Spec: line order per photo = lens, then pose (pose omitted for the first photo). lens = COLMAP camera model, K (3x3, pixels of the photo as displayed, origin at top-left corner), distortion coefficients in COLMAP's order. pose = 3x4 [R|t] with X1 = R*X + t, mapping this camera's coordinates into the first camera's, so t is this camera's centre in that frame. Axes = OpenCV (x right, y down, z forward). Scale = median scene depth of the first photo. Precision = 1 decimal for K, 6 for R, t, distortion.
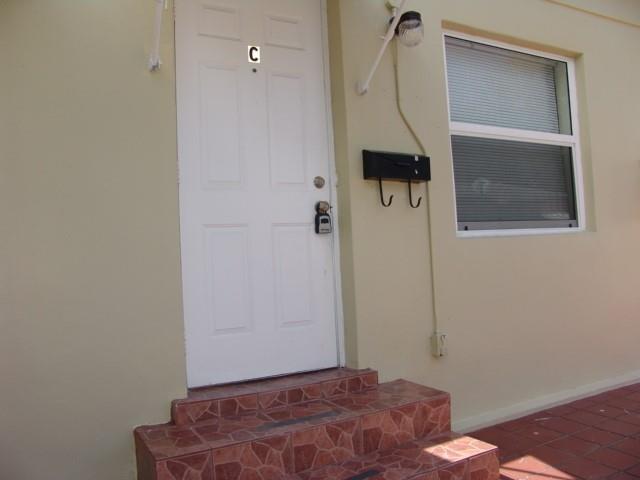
lens RADIAL K [[546.7, 0, 319.9], [0, 546.7, 239.7], [0, 0, 1]] dist [-0.140439, 0.097336]
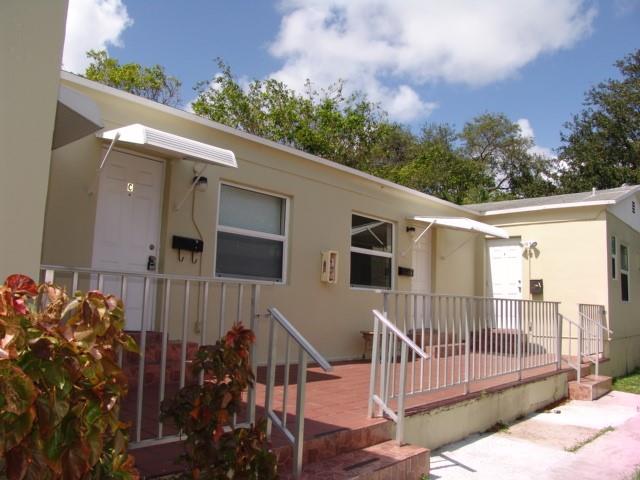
lens RADIAL K [[546.7, 0, 323.0], [0, 546.7, 238.8], [0, 0, 1]] dist [-0.140439, 0.097336]
pose [[0.940406, 0.124688, 0.316370, -0.044196], [-0.091199, 0.988745, -0.118598, 0.056558], [-0.327597, 0.082677, 0.941193, -1.268249]]
